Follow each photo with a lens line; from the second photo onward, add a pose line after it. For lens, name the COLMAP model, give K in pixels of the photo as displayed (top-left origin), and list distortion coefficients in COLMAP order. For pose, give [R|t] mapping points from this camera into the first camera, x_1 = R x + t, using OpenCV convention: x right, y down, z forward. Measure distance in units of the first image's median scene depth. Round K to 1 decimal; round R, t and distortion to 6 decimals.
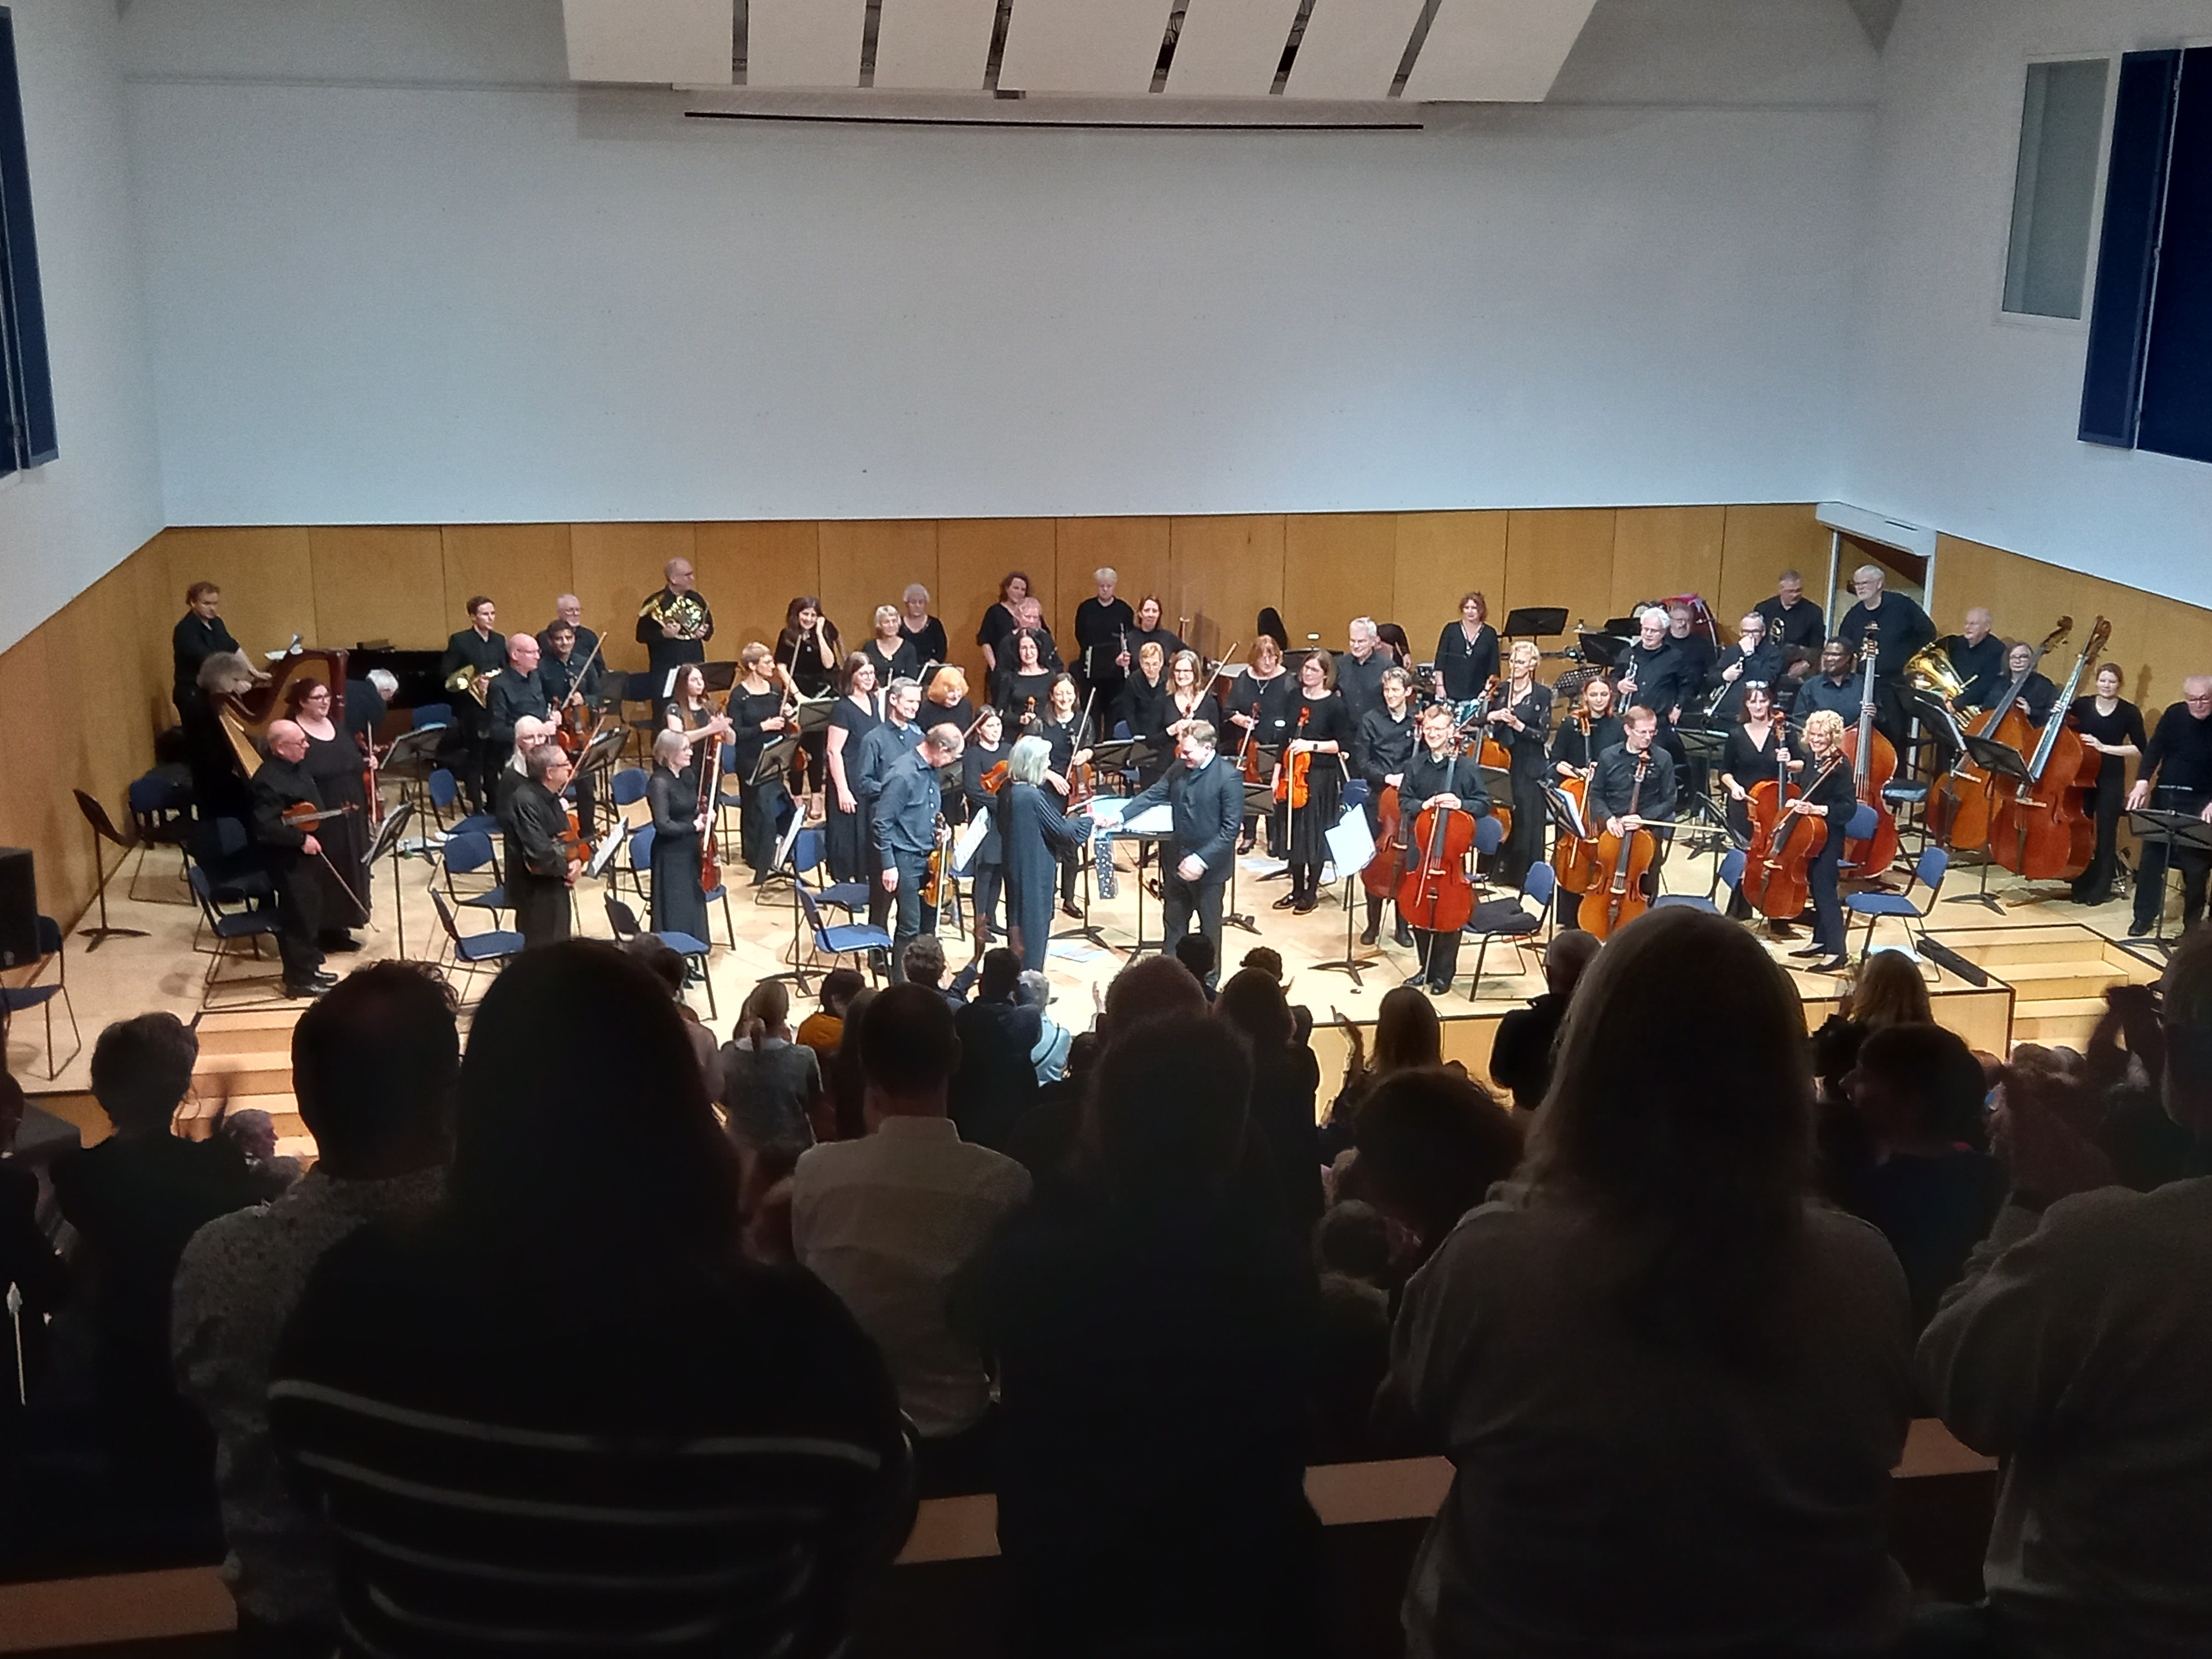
lens RADIAL K [[2471.3, 0, 1096.0], [0, 2471.3, 820.2], [0, 0, 1]] dist [0.020683, -0.040361]
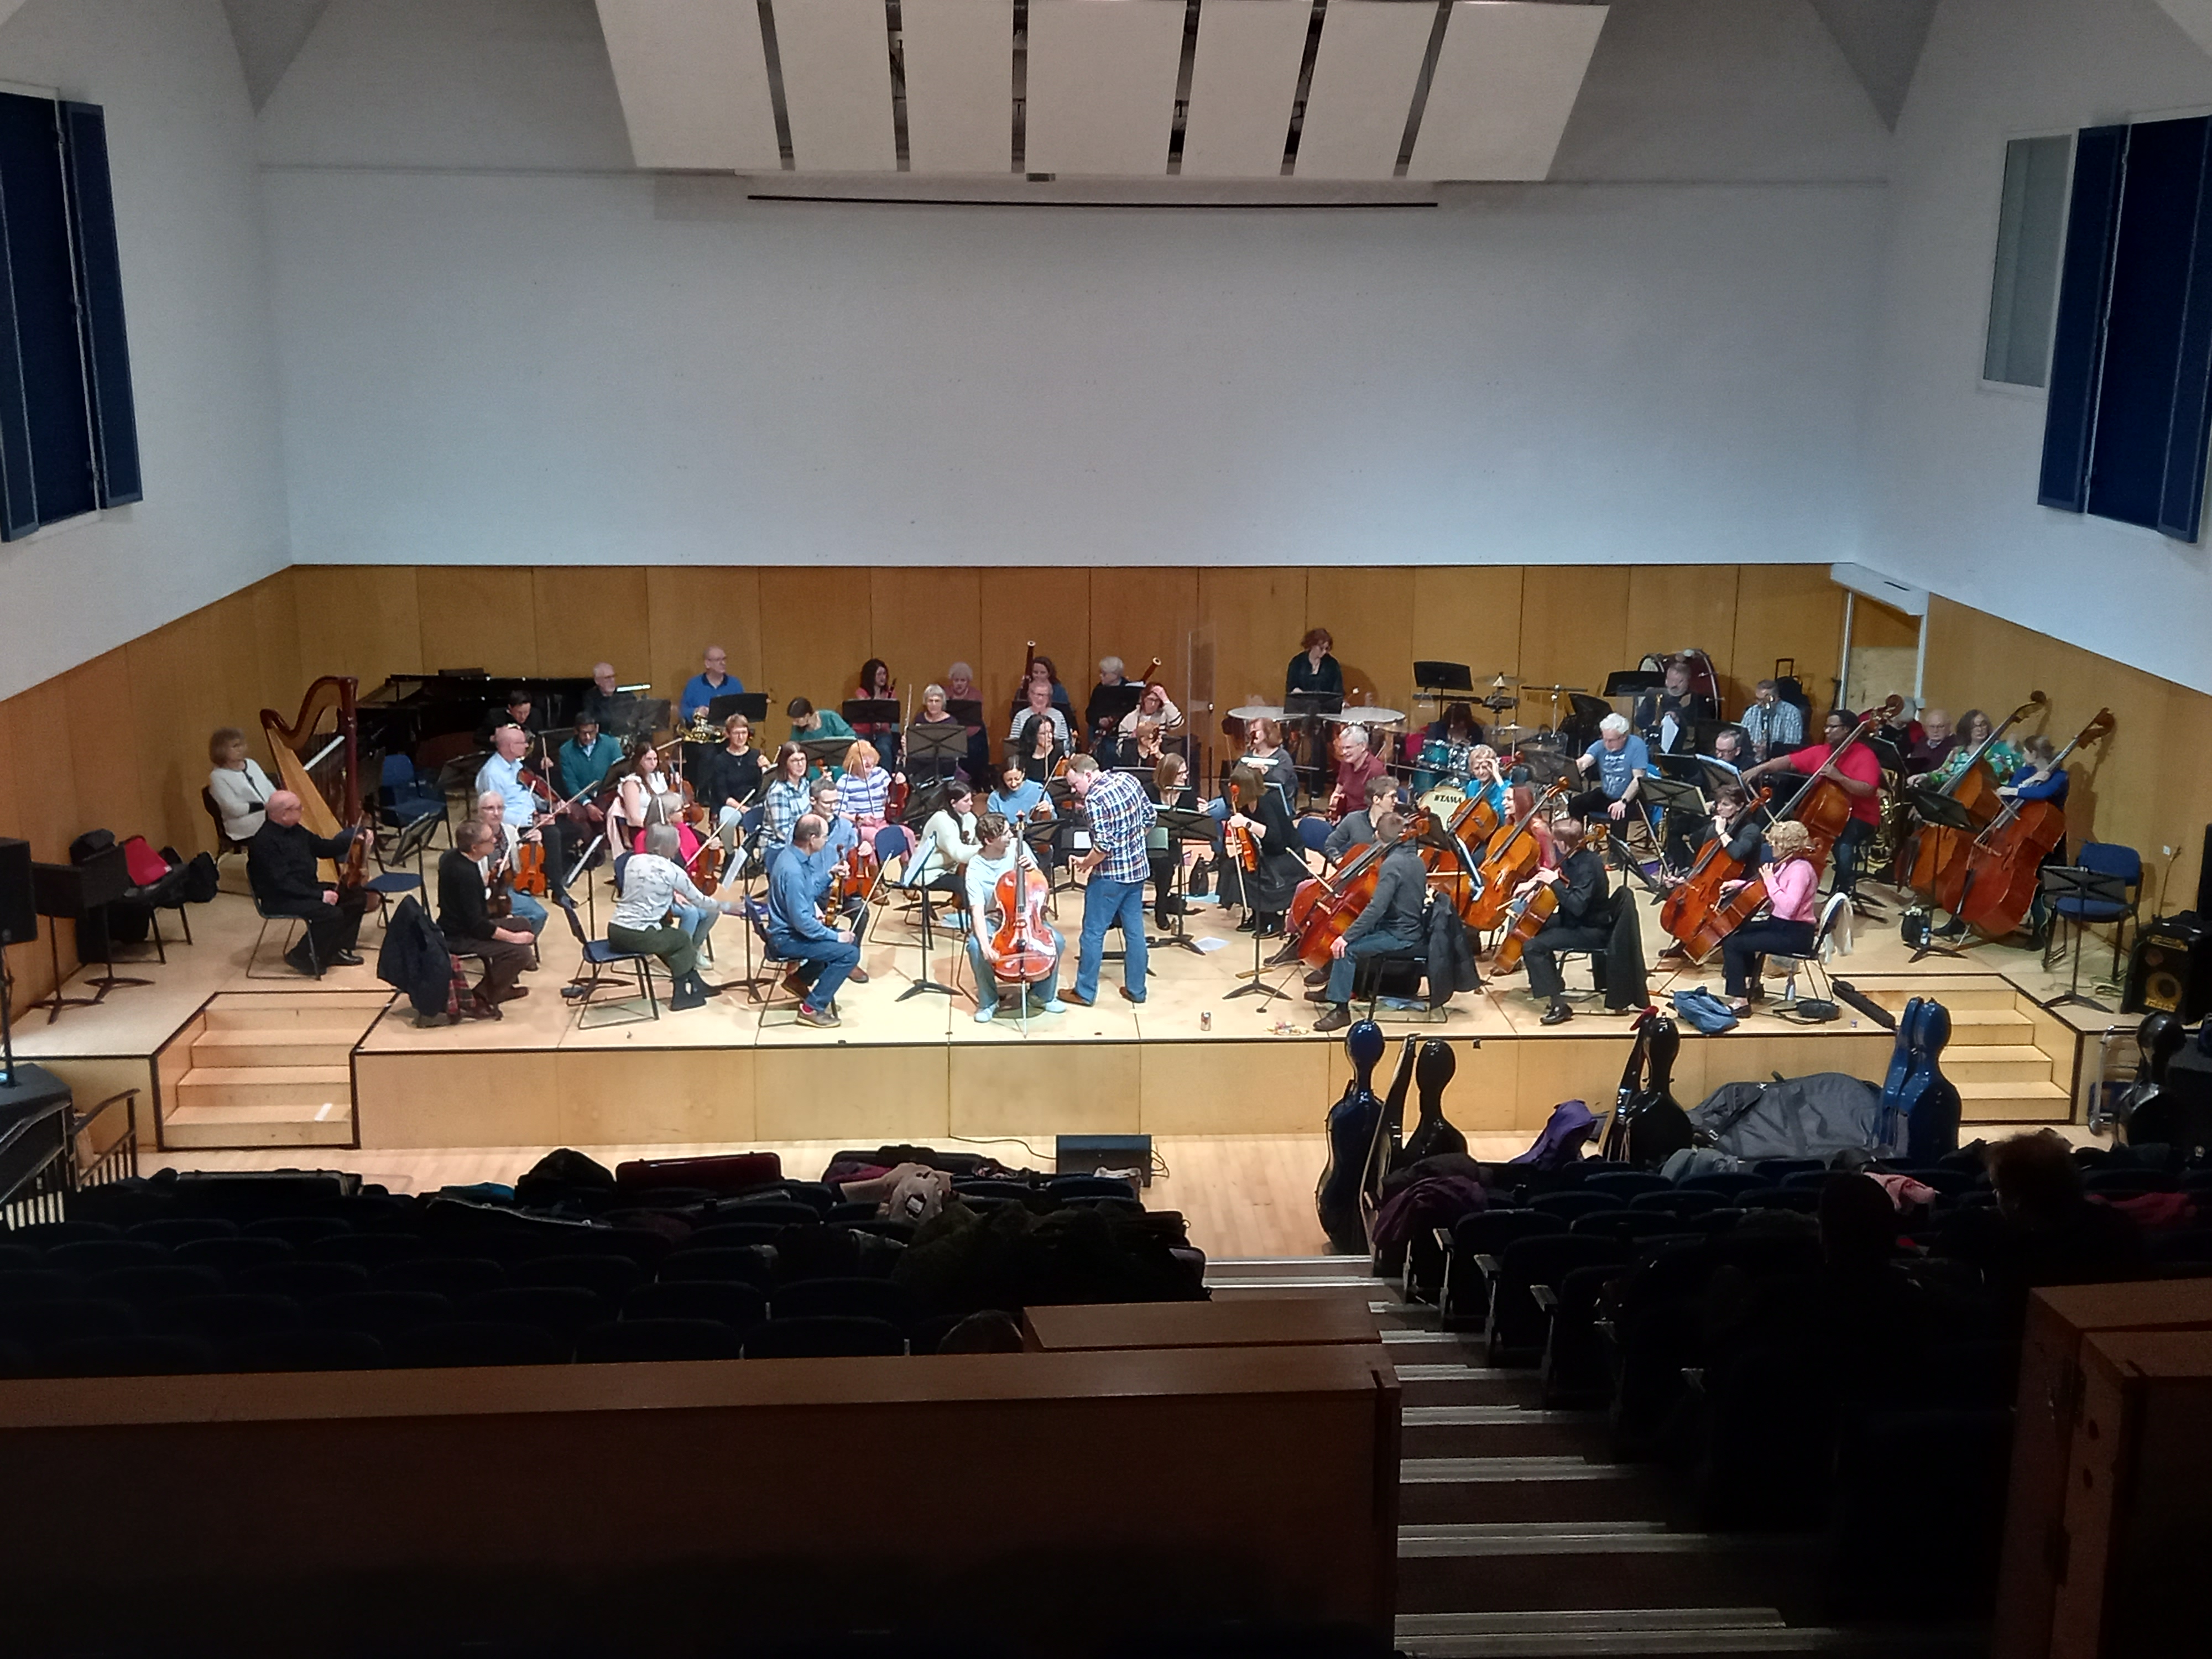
lens RADIAL K [[2327.5, 0, 1098.0], [0, 2327.5, 817.6], [0, 0, 1]] dist [0.005202, 0.016969]
pose [[0.992635, 0.025935, -0.118339, 0.119315], [-0.028120, 0.999463, -0.016830, 0.003515], [0.117839, 0.020034, 0.992831, -0.003720]]
